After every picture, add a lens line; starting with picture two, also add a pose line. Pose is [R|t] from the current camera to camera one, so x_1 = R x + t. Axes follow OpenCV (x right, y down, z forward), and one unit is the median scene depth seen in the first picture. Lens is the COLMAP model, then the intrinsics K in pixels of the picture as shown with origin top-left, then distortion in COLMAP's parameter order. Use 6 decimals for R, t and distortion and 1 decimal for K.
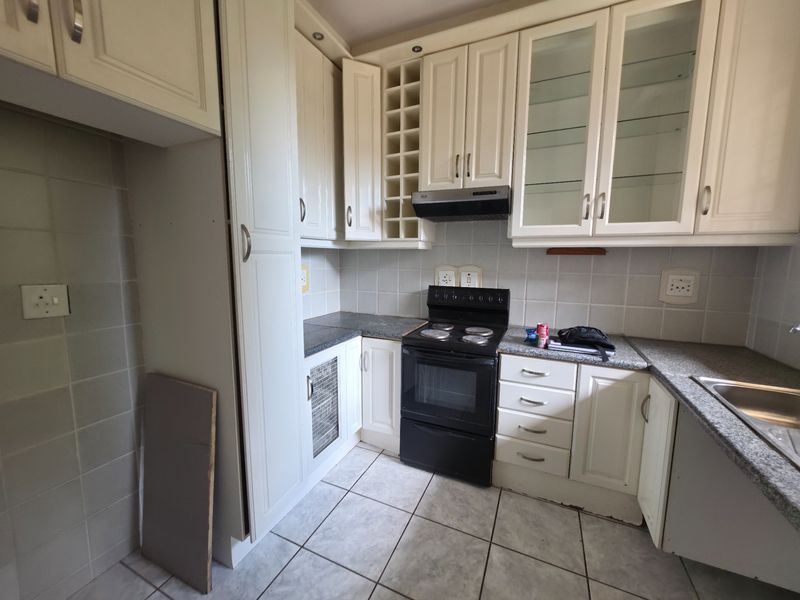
lens RADIAL K [[323.1, 0, 395.2], [0, 323.1, 298.0], [0, 0, 1]] dist [0.001861, -0.000124]
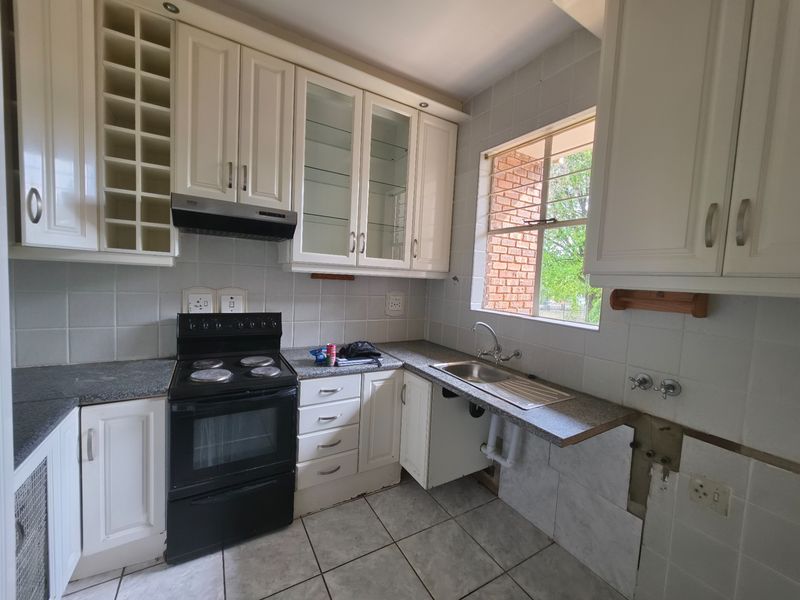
lens RADIAL K [[323.1, 0, 396.1], [0, 323.1, 299.1], [0, 0, 1]] dist [0.001861, -0.000124]
pose [[0.572684, -0.034021, 0.819070, -0.278448], [0.058965, 0.998260, 0.000236, -0.053443], [-0.817653, 0.048161, 0.573694, 0.162968]]
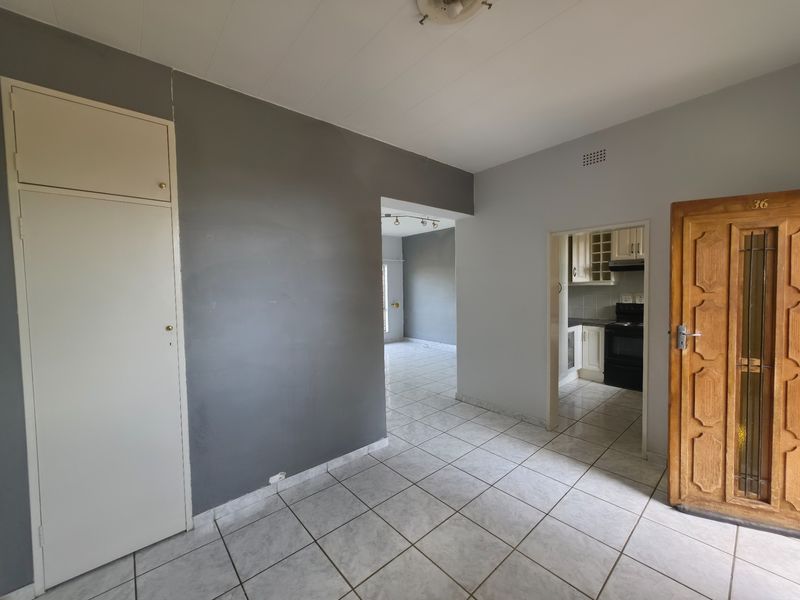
lens RADIAL K [[323.1, 0, 399.2], [0, 323.1, 301.1], [0, 0, 1]] dist [0.001861, -0.000124]
pose [[0.910168, -0.006281, -0.414192, -0.358655], [-0.027360, 0.996790, -0.075238, 0.169269], [0.413335, 0.079812, 0.907075, -1.703737]]
